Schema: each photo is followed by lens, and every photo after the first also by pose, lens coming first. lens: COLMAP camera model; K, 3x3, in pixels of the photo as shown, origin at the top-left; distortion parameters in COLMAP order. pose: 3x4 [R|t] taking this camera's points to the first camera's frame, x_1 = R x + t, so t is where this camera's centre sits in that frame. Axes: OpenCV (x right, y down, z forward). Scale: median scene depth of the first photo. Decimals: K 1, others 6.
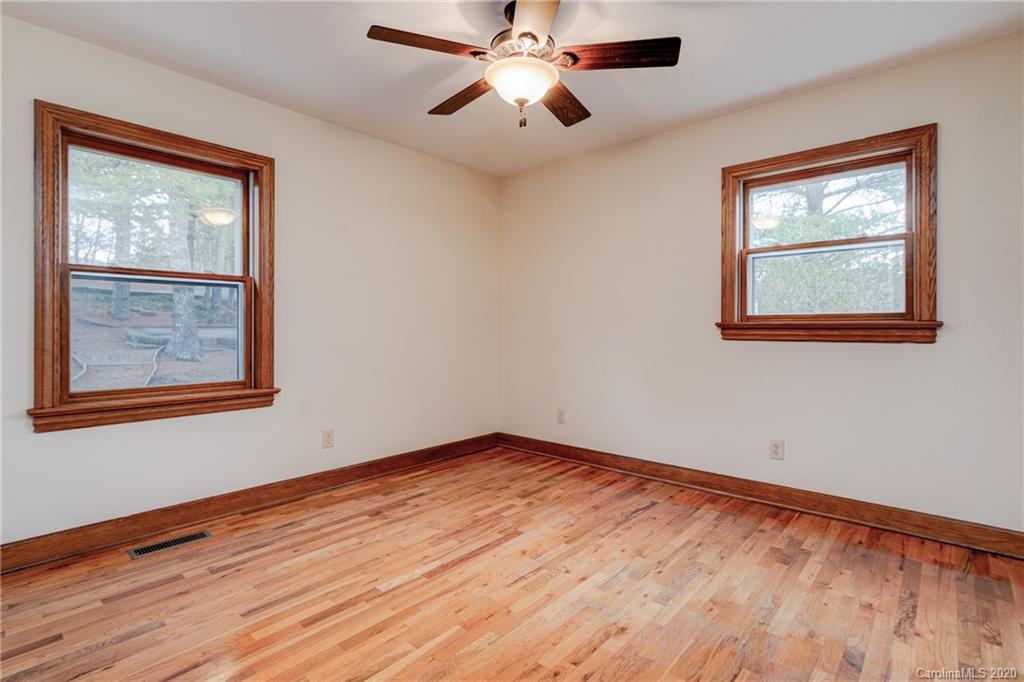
lens RADIAL K [[528.7, 0, 459.9], [0, 528.7, 333.9], [0, 0, 1]] dist [-0.001338, -0.000439]
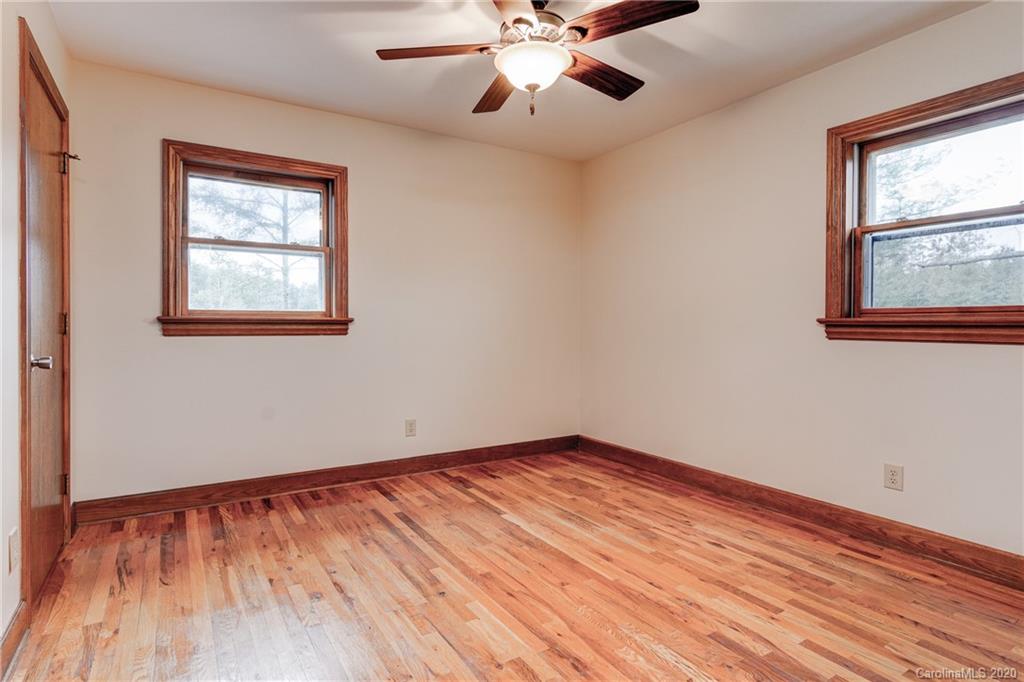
lens RADIAL K [[528.7, 0, 509.2], [0, 528.7, 336.2], [0, 0, 1]] dist [-0.001338, -0.000439]
pose [[0.946931, 0.009329, -0.321300, 0.304445], [-0.005647, 0.999907, 0.012388, -0.000632], [0.321386, -0.009916, 0.946896, 0.061201]]
